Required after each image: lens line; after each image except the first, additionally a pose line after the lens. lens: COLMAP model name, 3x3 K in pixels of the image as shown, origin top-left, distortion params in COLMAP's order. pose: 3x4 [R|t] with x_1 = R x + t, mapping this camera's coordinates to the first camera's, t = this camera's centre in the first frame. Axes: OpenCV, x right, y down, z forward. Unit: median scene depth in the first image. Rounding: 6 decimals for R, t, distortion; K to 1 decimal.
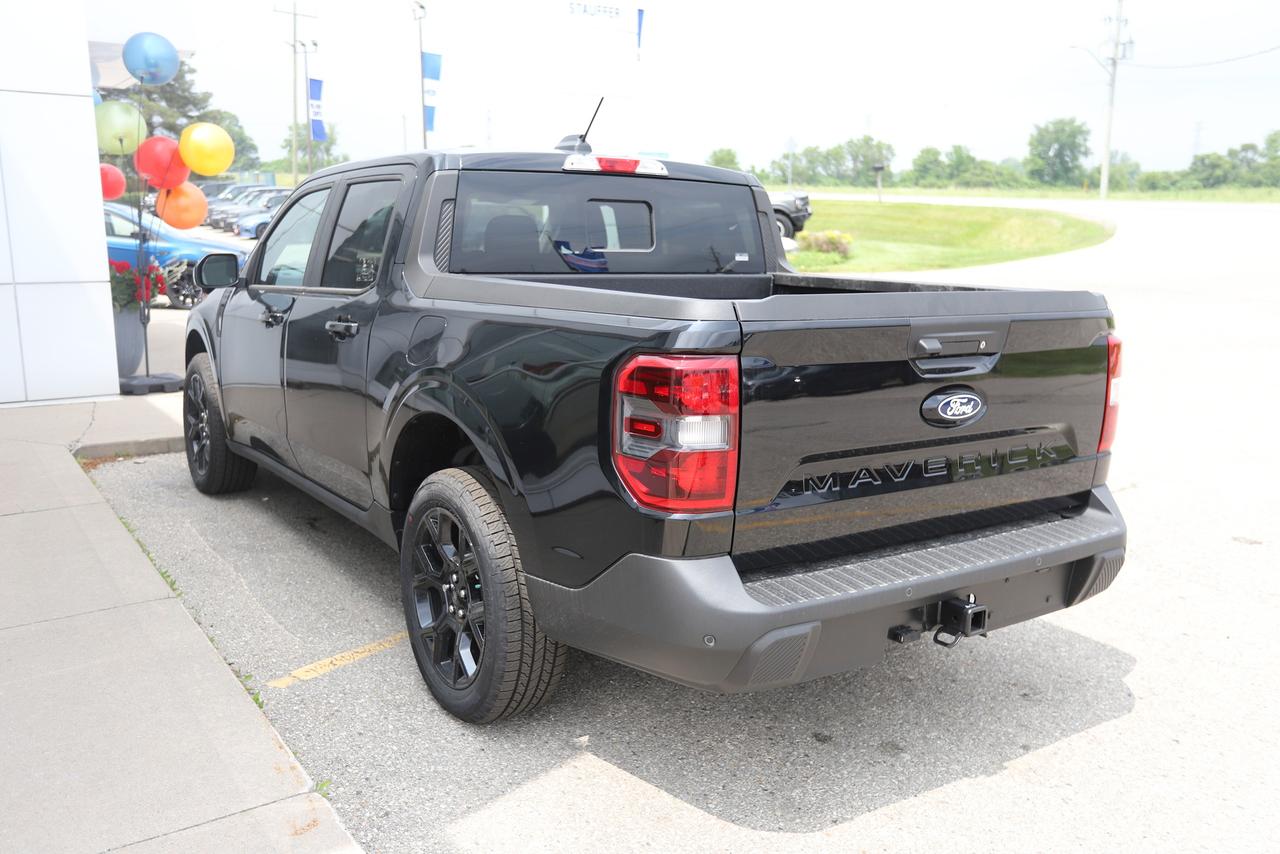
lens RADIAL K [[1121.1, 0, 648.2], [0, 1121.1, 426.0], [0, 0, 1]] dist [0.005832, 0.010595]
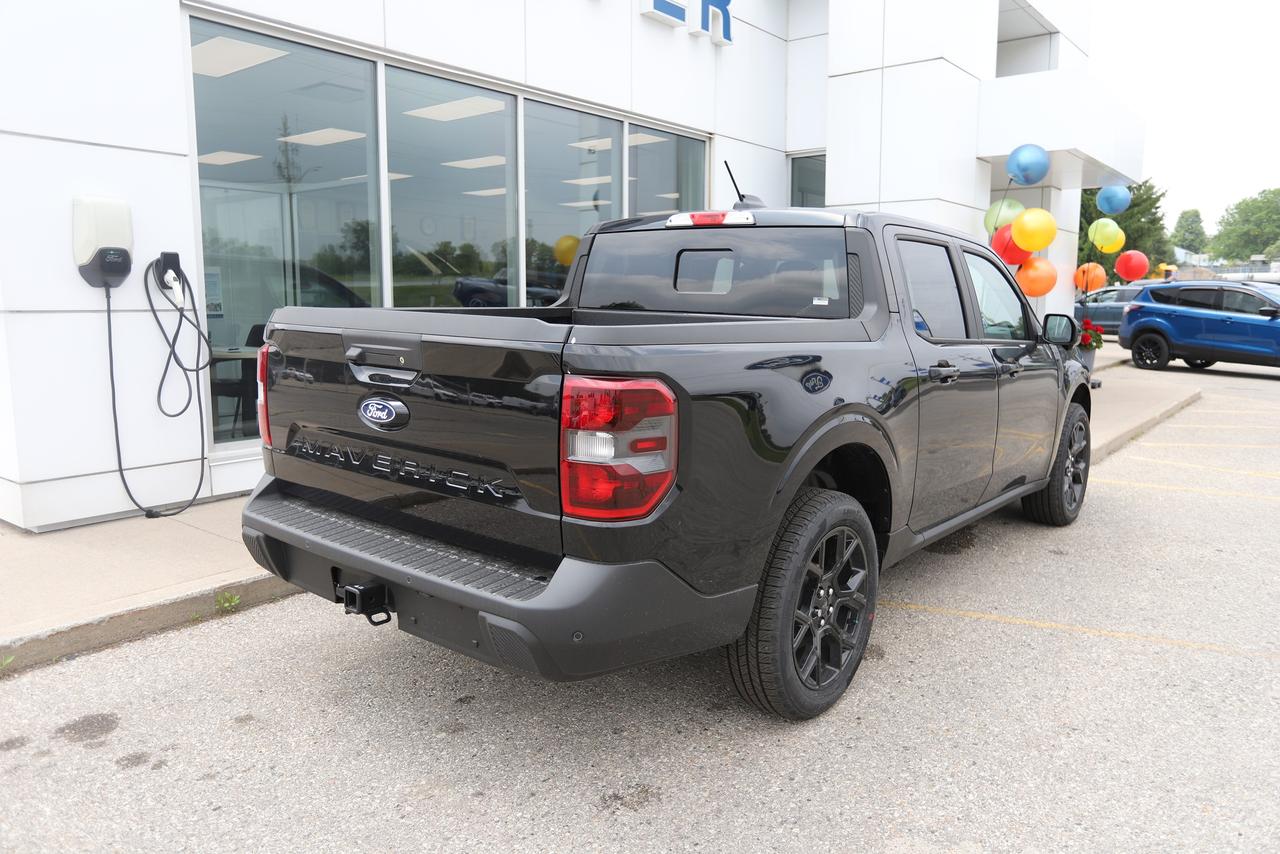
lens RADIAL K [[903.8, 0, 634.1], [0, 903.8, 419.1], [0, 0, 1]] dist [-0.022902, 0.005877]
pose [[0.284358, 0.122971, -0.950799, 0.096754], [-0.178550, 0.981182, 0.073501, -0.009742], [0.941945, 0.148865, 0.300963, 0.077165]]
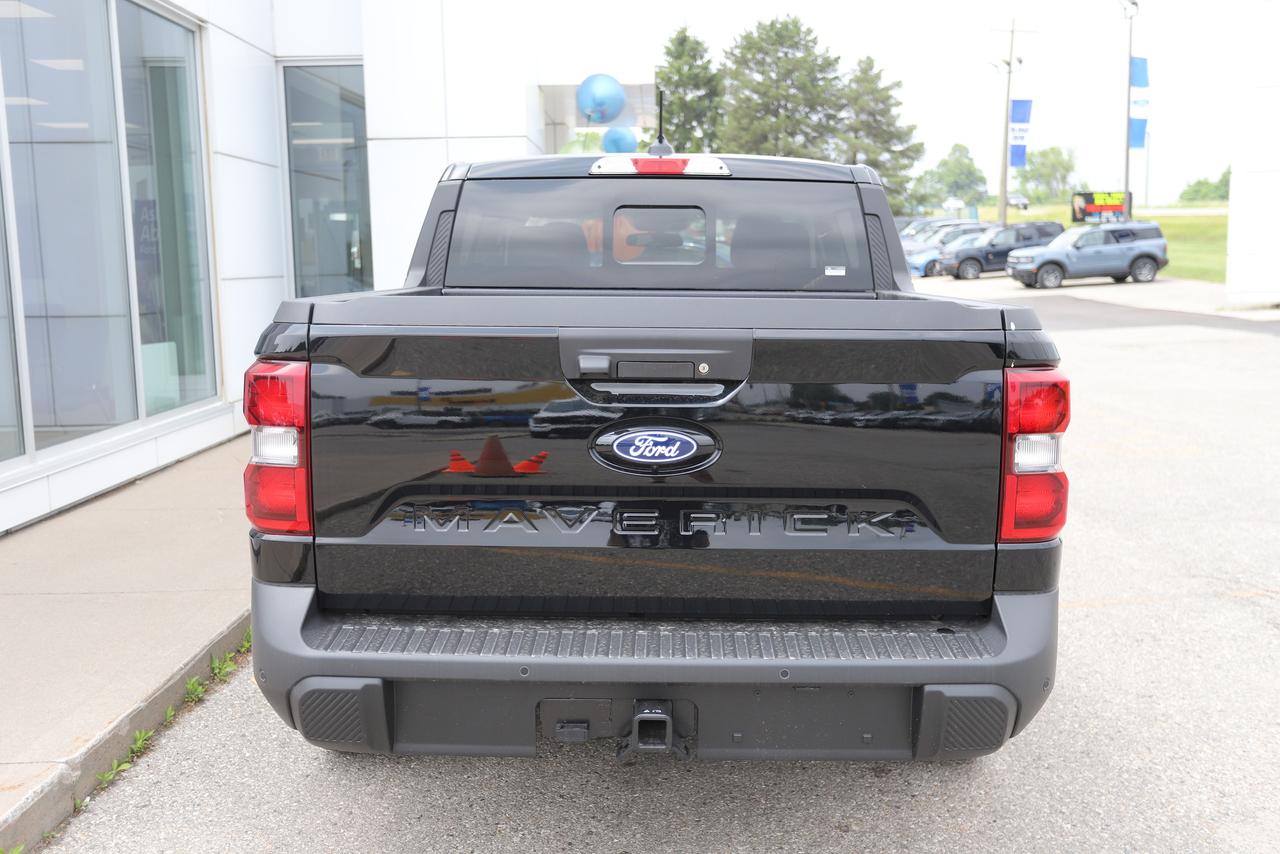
lens RADIAL K [[1248.4, 0, 638.0], [0, 1248.4, 423.2], [0, 0, 1]] dist [0.041752, 0.000000]
pose [[0.815531, 0.059960, -0.575599, 0.060328], [-0.089161, 0.995761, -0.022598, -0.001039], [0.571804, 0.069750, 0.817420, 0.023404]]
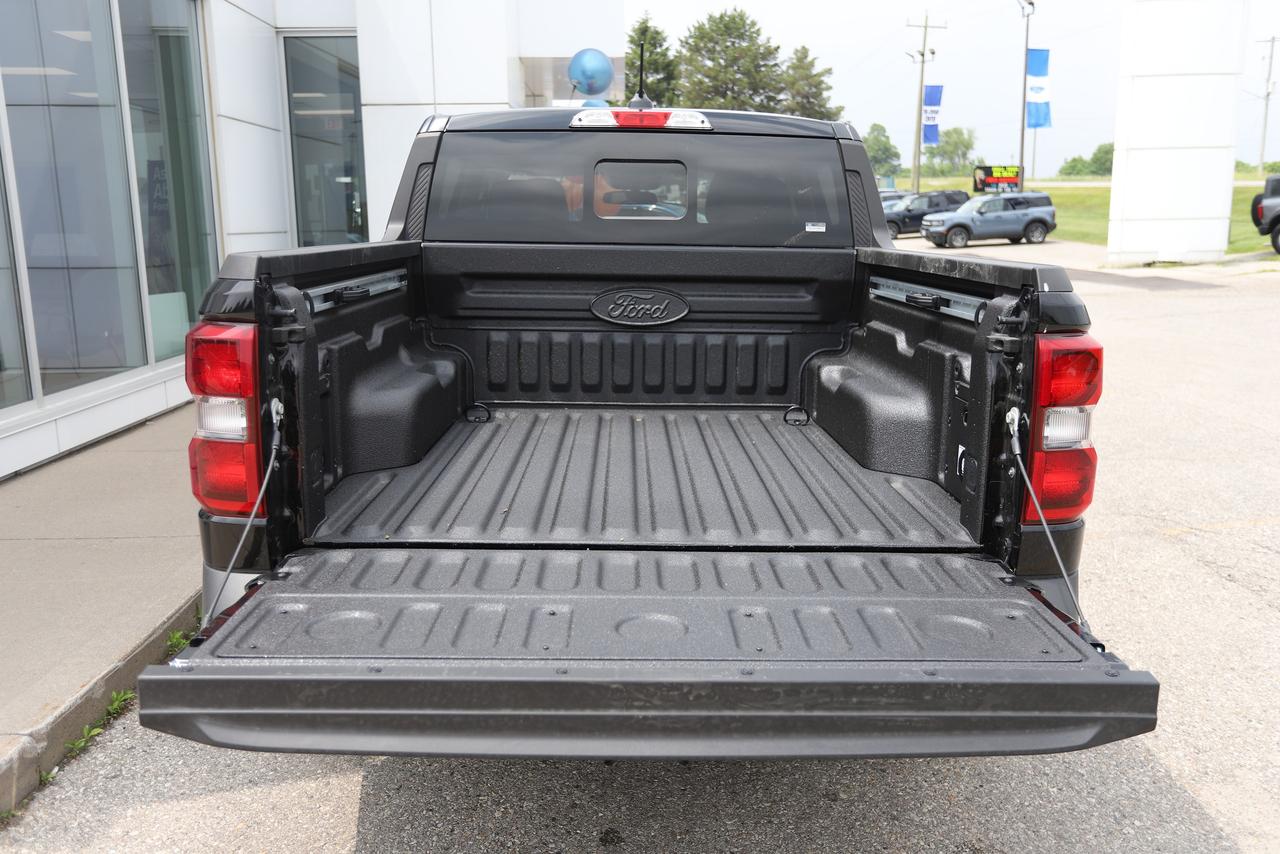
lens RADIAL K [[1049.2, 0, 641.1], [0, 1049.2, 420.9], [0, 0, 1]] dist [0.000559, 0.028134]
pose [[0.834809, 0.093717, -0.542504, 0.049313], [-0.090953, 0.995341, 0.031984, -0.002980], [0.542974, 0.022642, 0.839444, 0.036628]]
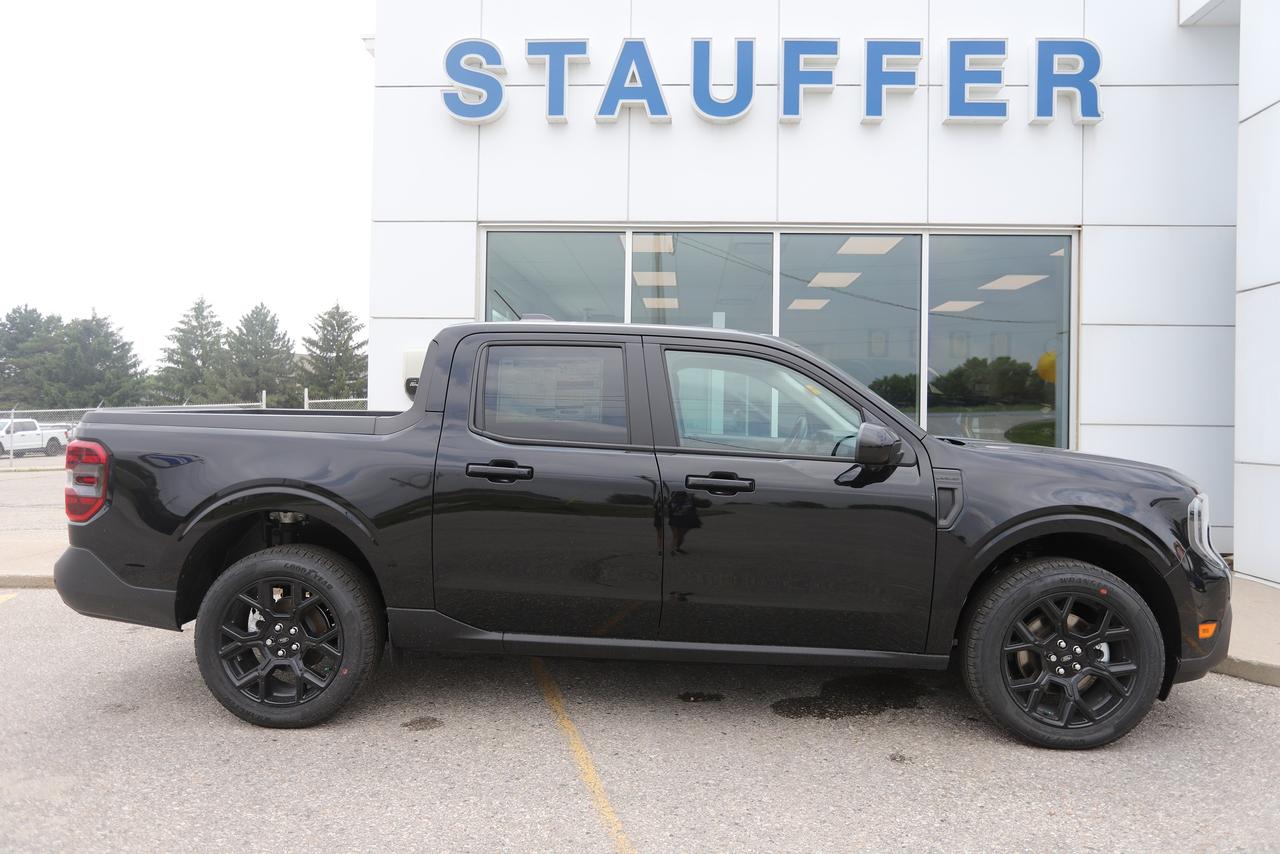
lens RADIAL K [[843.4, 0, 648.3], [0, 843.4, 424.9], [0, 0, 1]] dist [-0.016940, 0.003795]
pose [[-0.610927, -0.007057, -0.791655, 0.076166], [-0.162860, 0.979694, 0.116947, -0.032436], [0.774755, 0.200375, -0.599671, 0.206521]]
